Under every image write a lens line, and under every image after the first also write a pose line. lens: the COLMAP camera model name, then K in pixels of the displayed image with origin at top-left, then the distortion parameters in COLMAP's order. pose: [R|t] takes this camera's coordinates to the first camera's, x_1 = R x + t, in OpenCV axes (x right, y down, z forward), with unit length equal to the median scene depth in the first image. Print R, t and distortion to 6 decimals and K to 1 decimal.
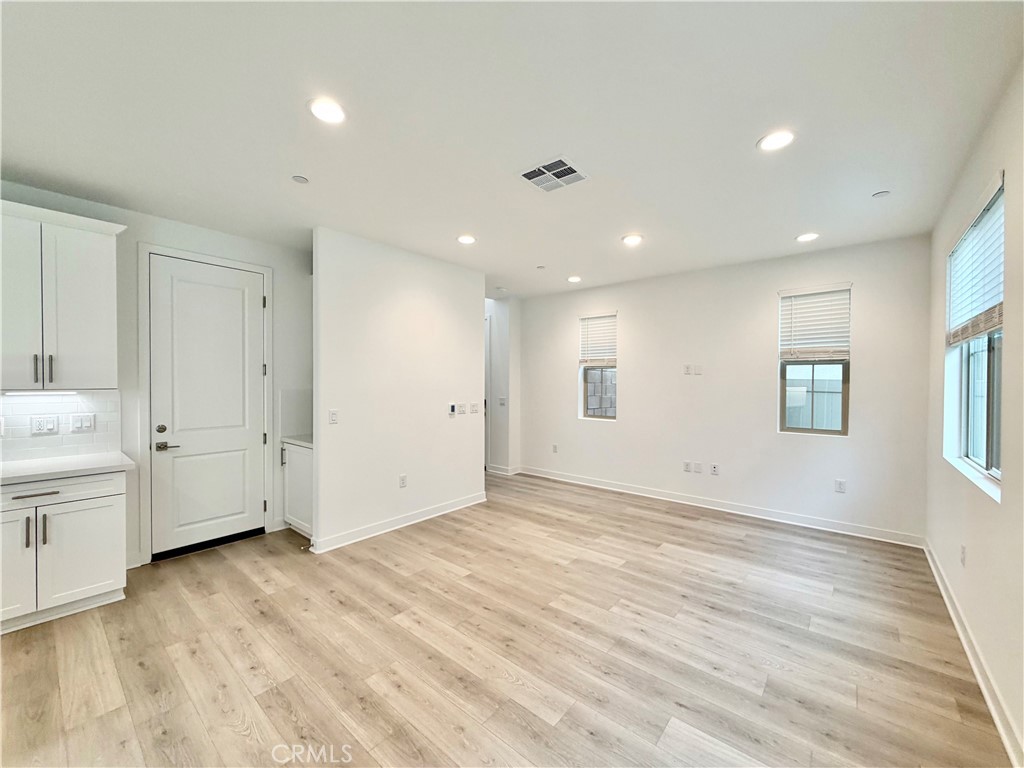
lens RADIAL K [[409.4, 0, 512.1], [0, 409.4, 385.5], [0, 0, 1]] dist [-0.001948, 0.000743]
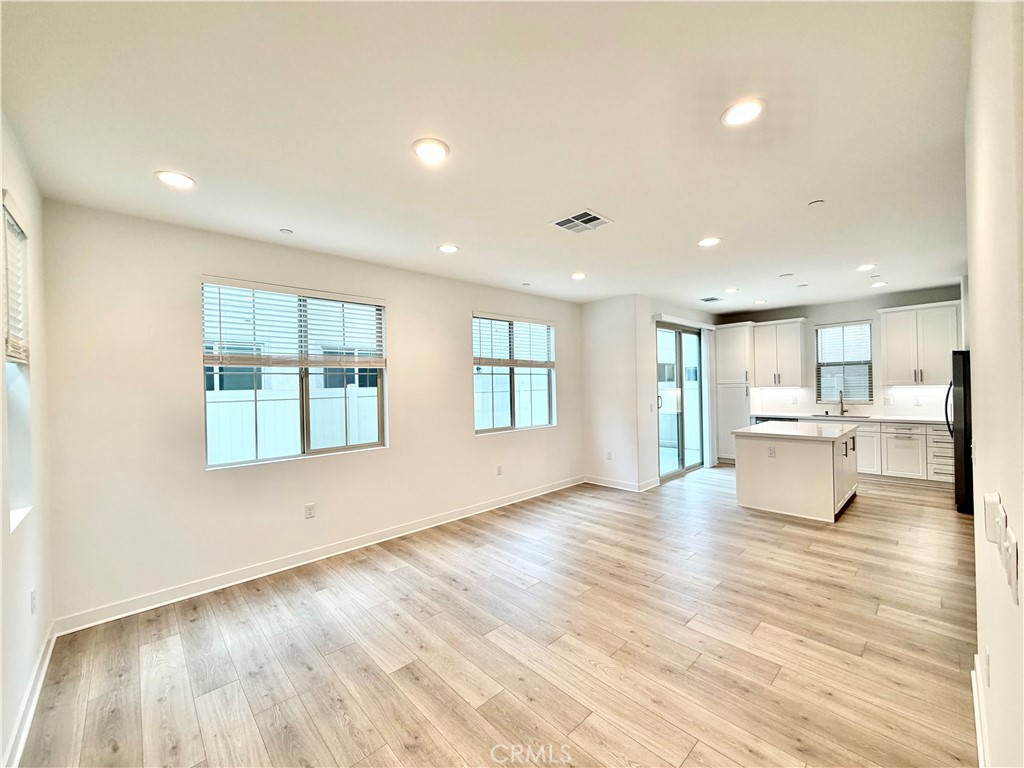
lens RADIAL K [[409.4, 0, 506.2], [0, 409.4, 385.1], [0, 0, 1]] dist [-0.001948, 0.000743]
pose [[-0.991065, 0.018927, 0.132027, 0.160092], [0.020223, 0.999760, 0.008482, -0.043429], [-0.131835, 0.011076, -0.991210, 2.110033]]
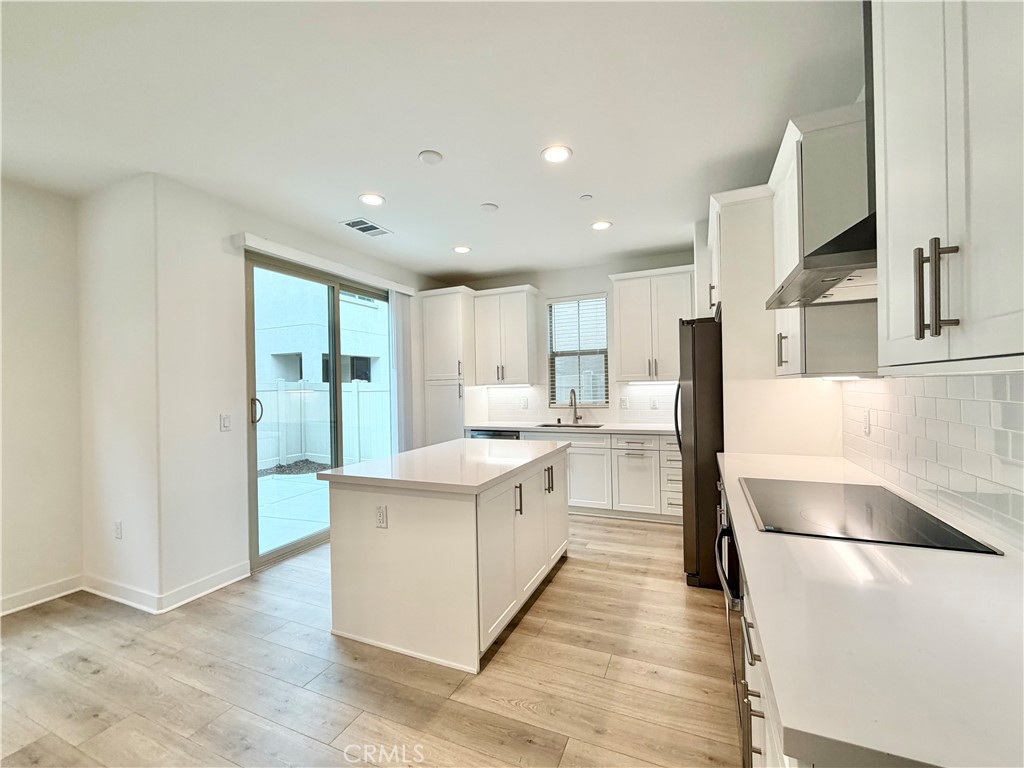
lens RADIAL K [[428.9, 0, 509.3], [0, 428.9, 384.2], [0, 0, 1]] dist [-0.010923, -0.000320]
pose [[-0.962586, 0.015130, -0.270553, -0.718258], [0.014722, 0.999885, 0.003537, 0.017080], [0.270575, -0.000579, -0.962699, 1.134999]]
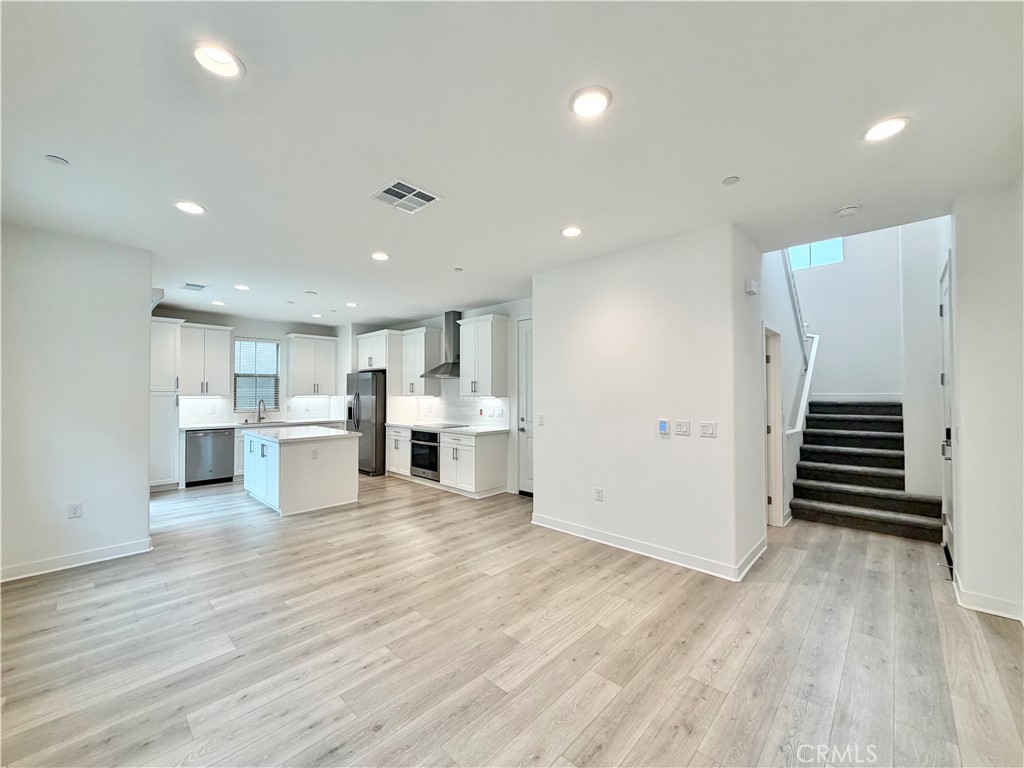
lens RADIAL K [[409.4, 0, 509.5], [0, 409.4, 386.5], [0, 0, 1]] dist [-0.001948, 0.000743]
pose [[-0.064173, -0.017569, -0.997784, 1.070874], [-0.008560, 0.999818, -0.017054, -0.005750], [0.997902, 0.007447, -0.064312, 1.264192]]
